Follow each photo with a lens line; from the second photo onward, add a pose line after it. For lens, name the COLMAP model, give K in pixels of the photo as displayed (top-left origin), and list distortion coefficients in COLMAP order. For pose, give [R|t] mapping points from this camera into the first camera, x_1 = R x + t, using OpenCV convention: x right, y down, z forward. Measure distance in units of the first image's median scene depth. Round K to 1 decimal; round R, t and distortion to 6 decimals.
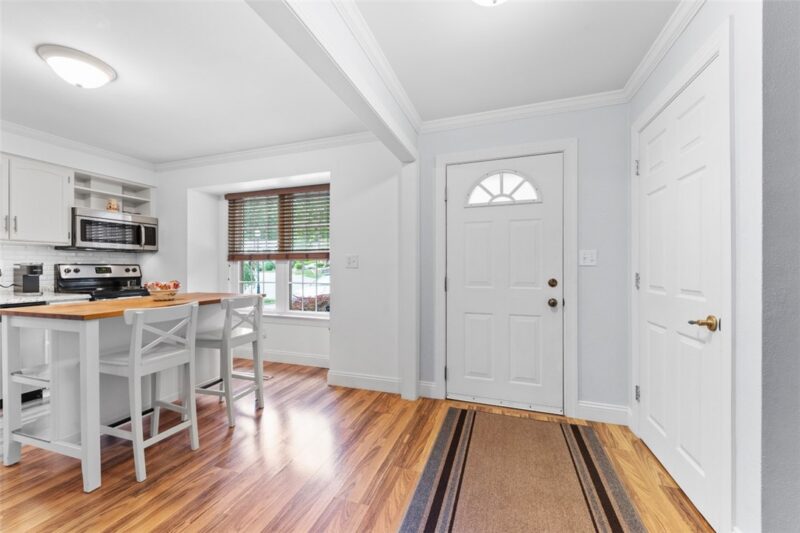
lens RADIAL K [[308.9, 0, 400.9], [0, 308.9, 270.7], [0, 0, 1]] dist [0.001069, 0.000059]
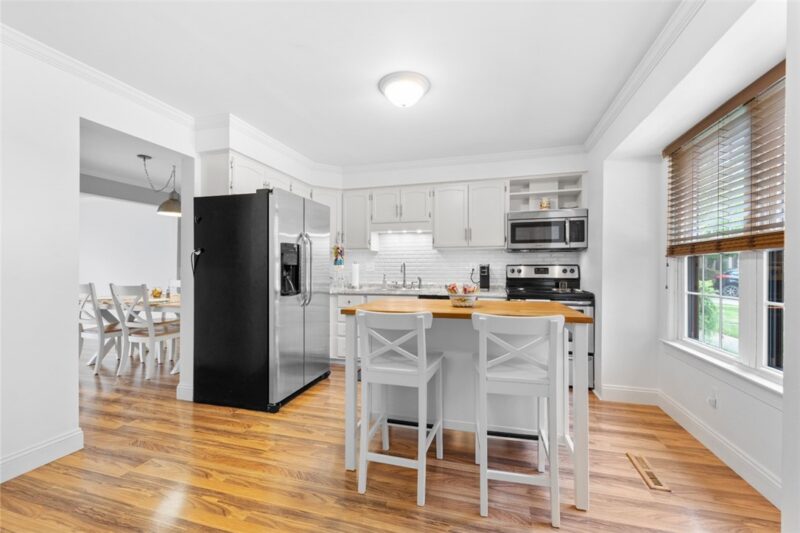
lens RADIAL K [[330.2, 0, 400.8], [0, 330.2, 269.8], [0, 0, 1]] dist [0.000028, 0.000027]
pose [[0.041516, 0.001772, -0.999136, 0.087039], [-0.009154, 0.999957, 0.001393, -0.002301], [0.999096, 0.009089, 0.041530, 0.536385]]
